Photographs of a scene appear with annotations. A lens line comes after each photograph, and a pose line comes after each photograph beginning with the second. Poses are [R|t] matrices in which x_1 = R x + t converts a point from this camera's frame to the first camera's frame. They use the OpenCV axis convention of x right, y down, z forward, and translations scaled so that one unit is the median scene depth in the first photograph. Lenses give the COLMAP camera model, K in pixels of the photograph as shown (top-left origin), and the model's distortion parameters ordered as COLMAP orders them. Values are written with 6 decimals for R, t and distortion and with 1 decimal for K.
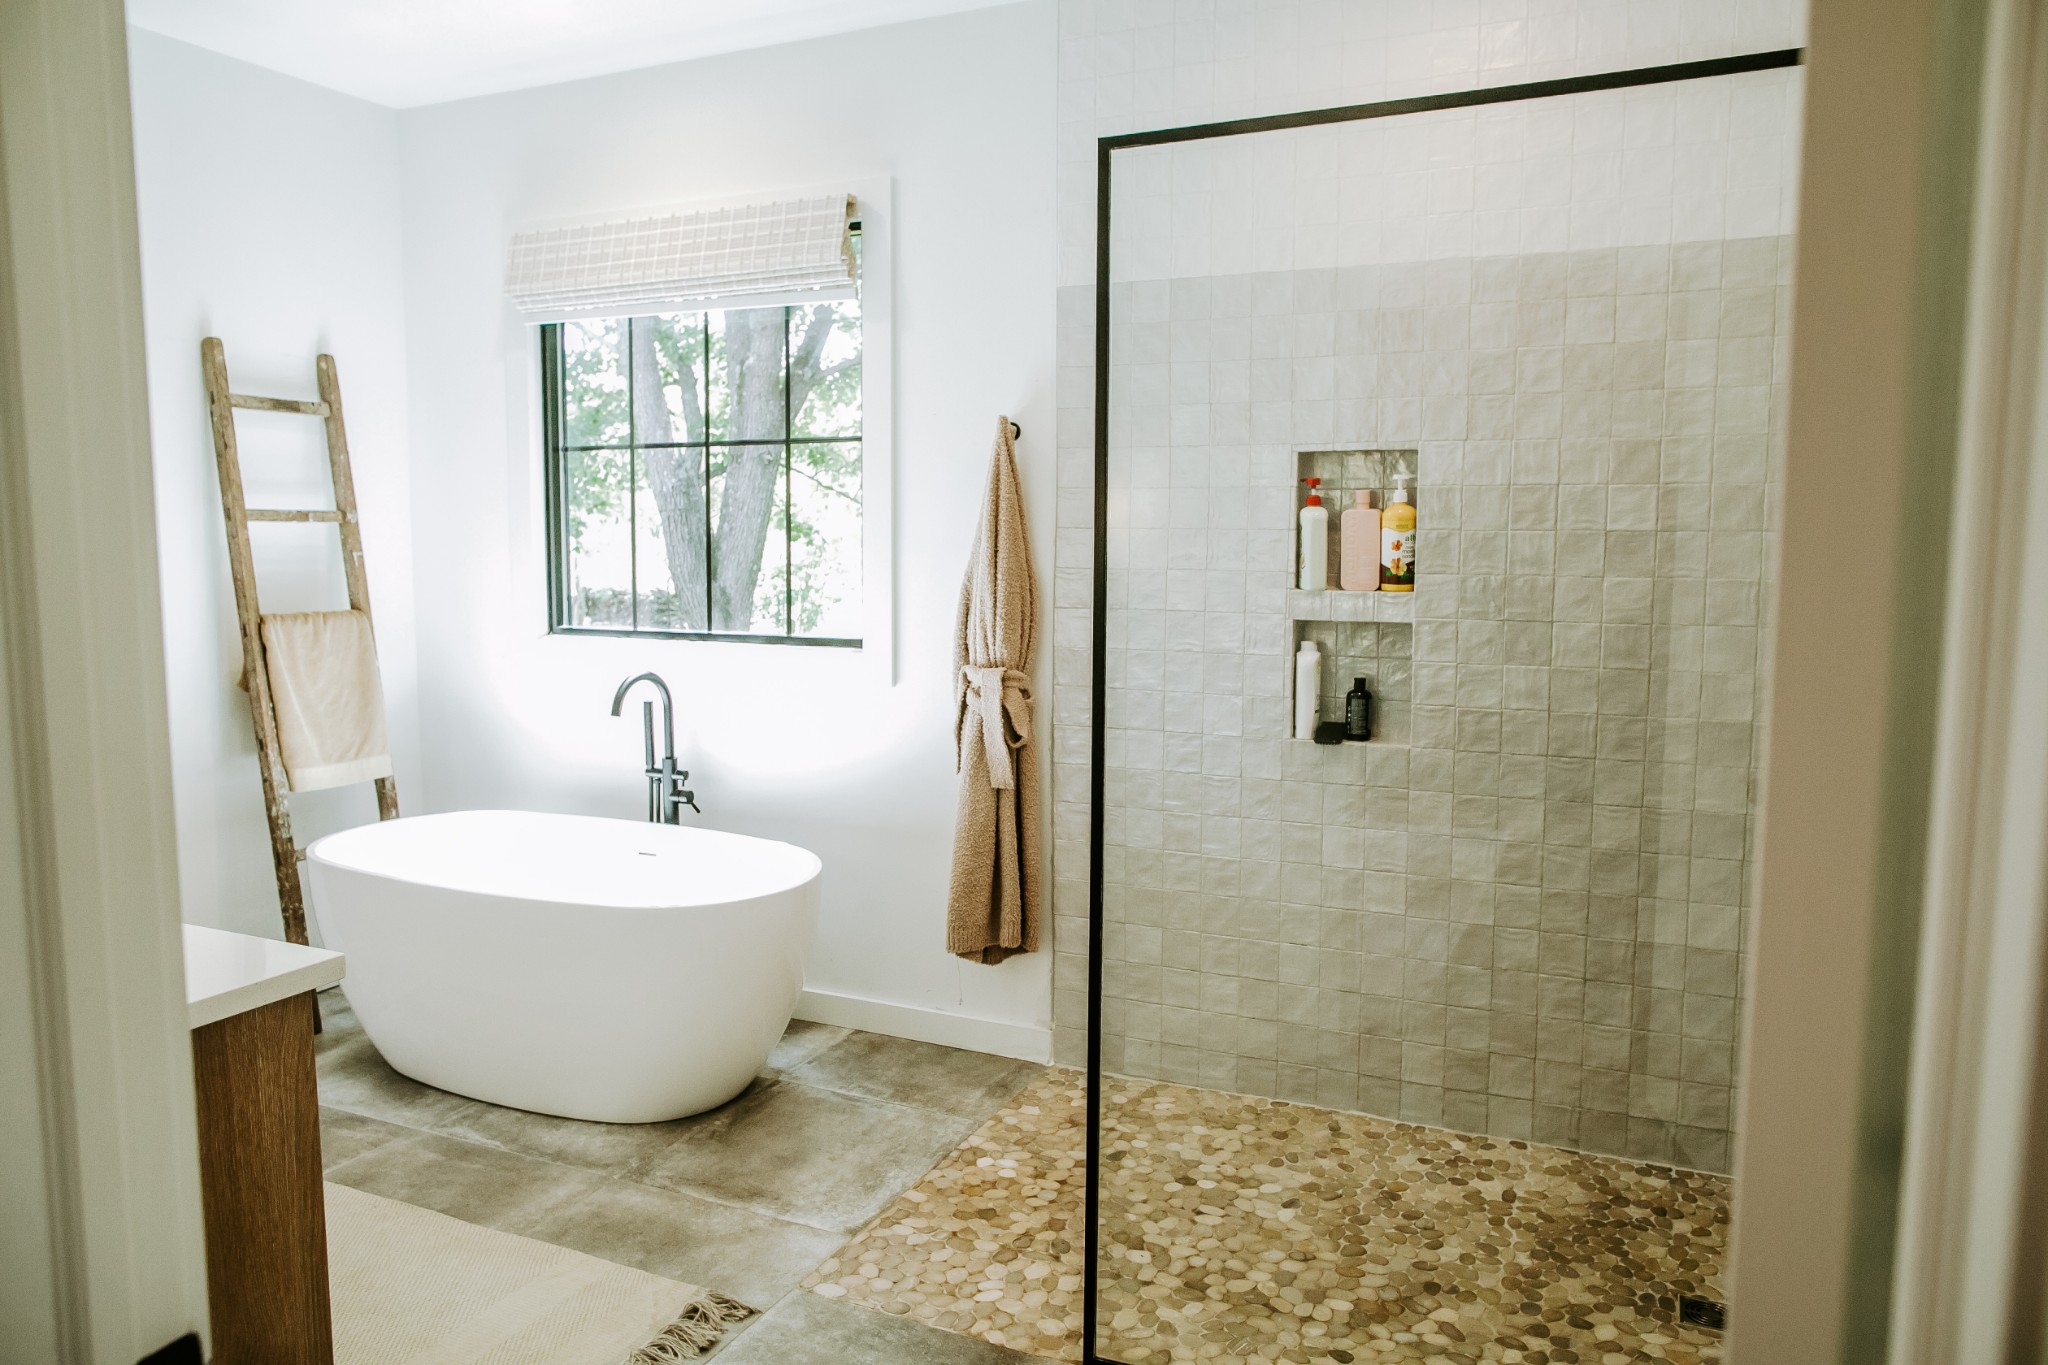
lens RADIAL K [[1447.2, 0, 1019.1], [0, 1447.2, 679.2], [0, 0, 1]] dist [-0.060065, 0.057517]
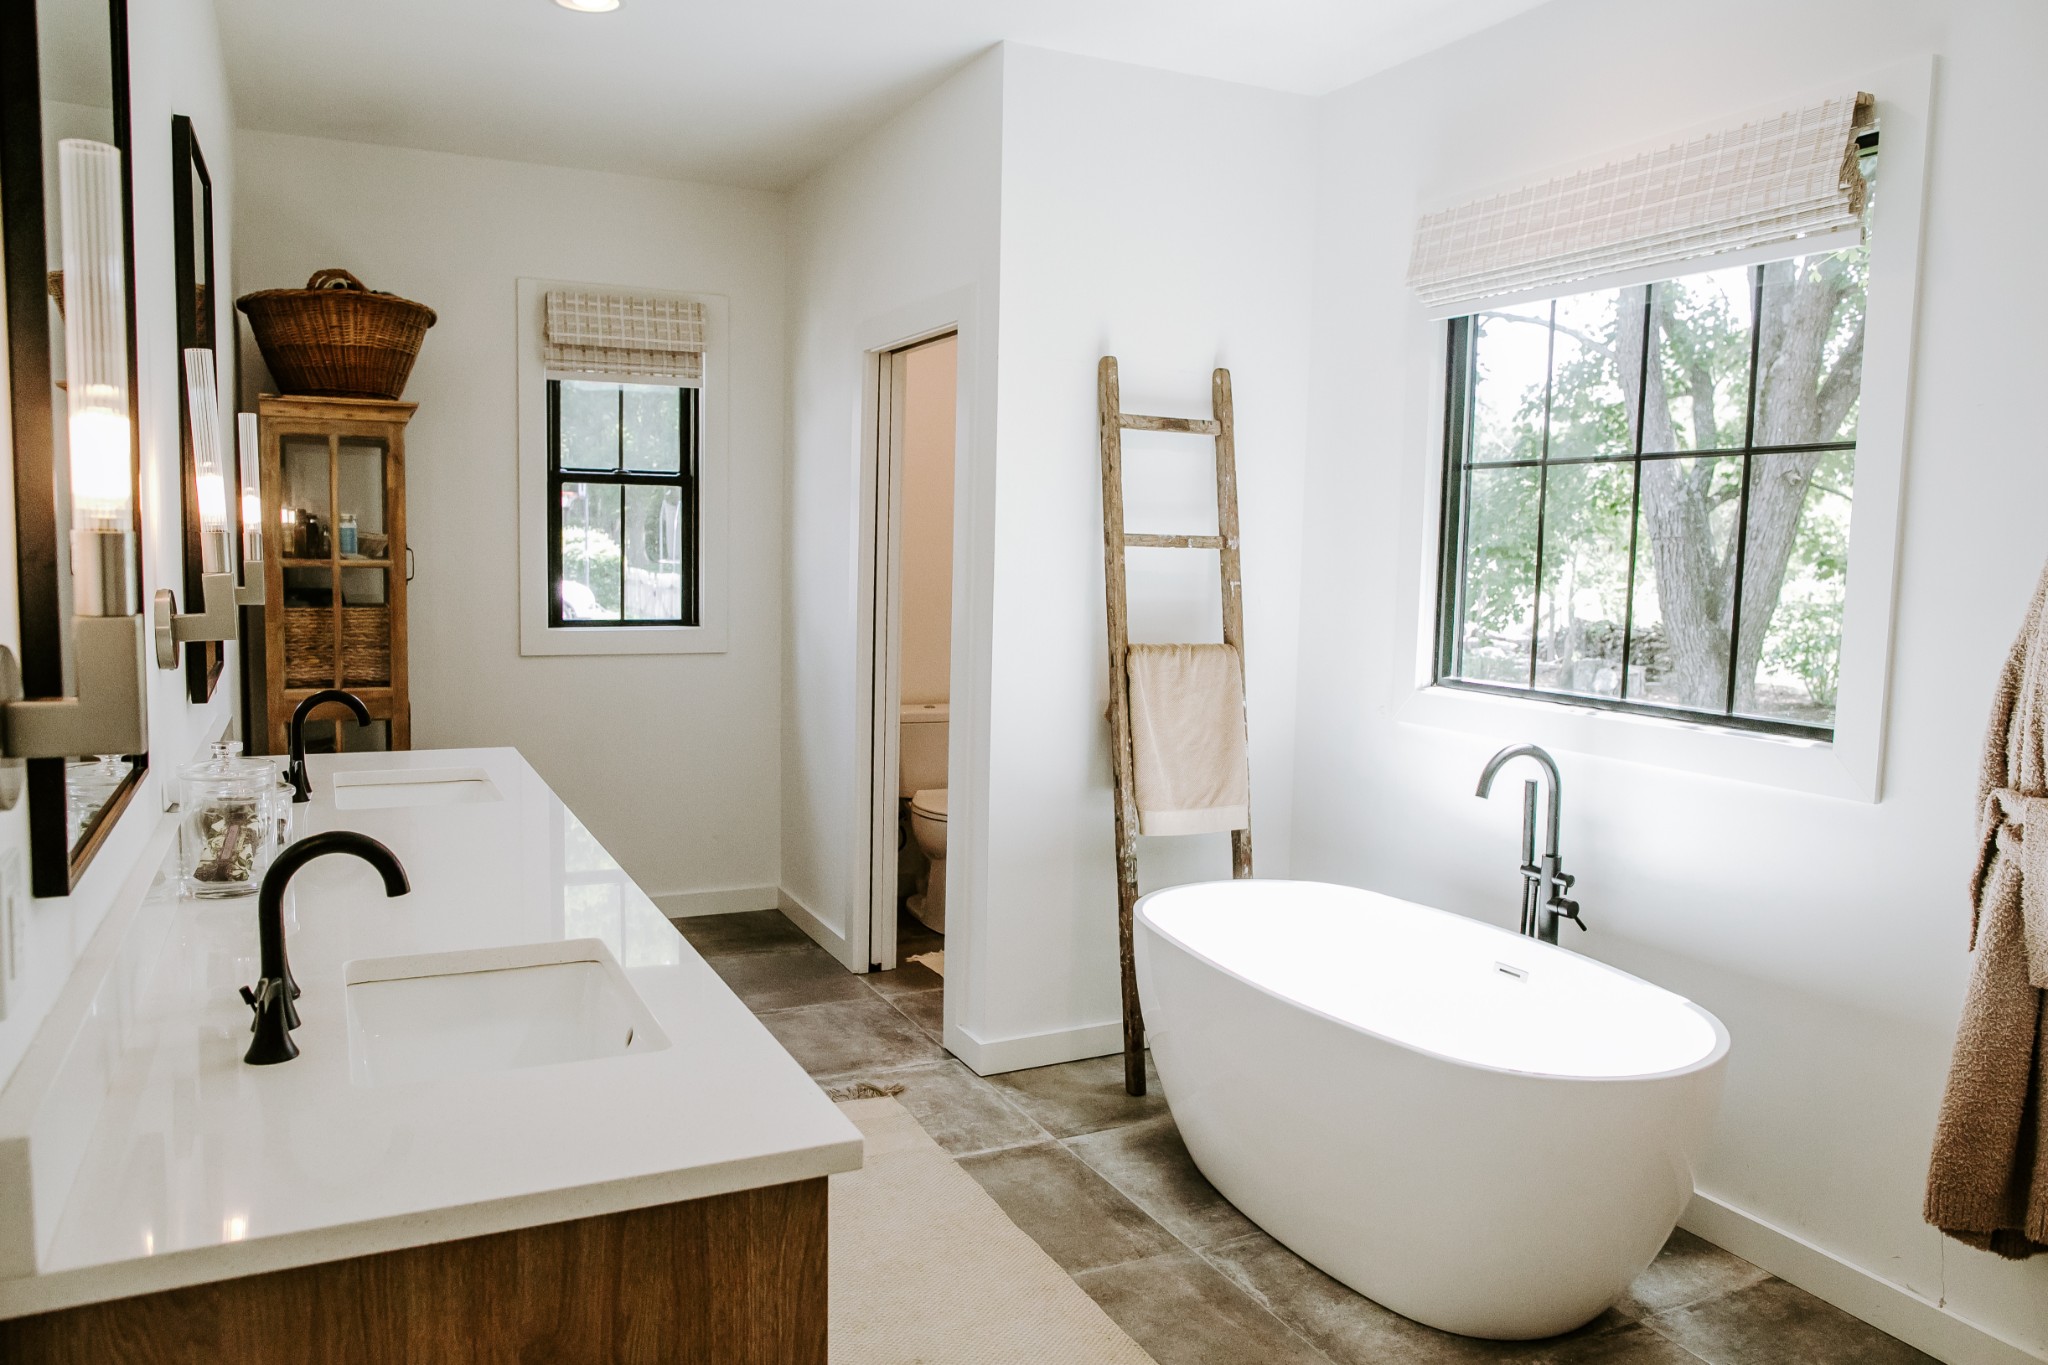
lens RADIAL K [[1447.2, 0, 1019.1], [0, 1447.2, 679.2], [0, 0, 1]] dist [-0.060065, 0.057517]
pose [[0.772102, 0.071154, -0.631503, 0.021848], [-0.081403, 0.996600, 0.012763, -0.028405], [0.630263, 0.041552, 0.775269, 0.208252]]
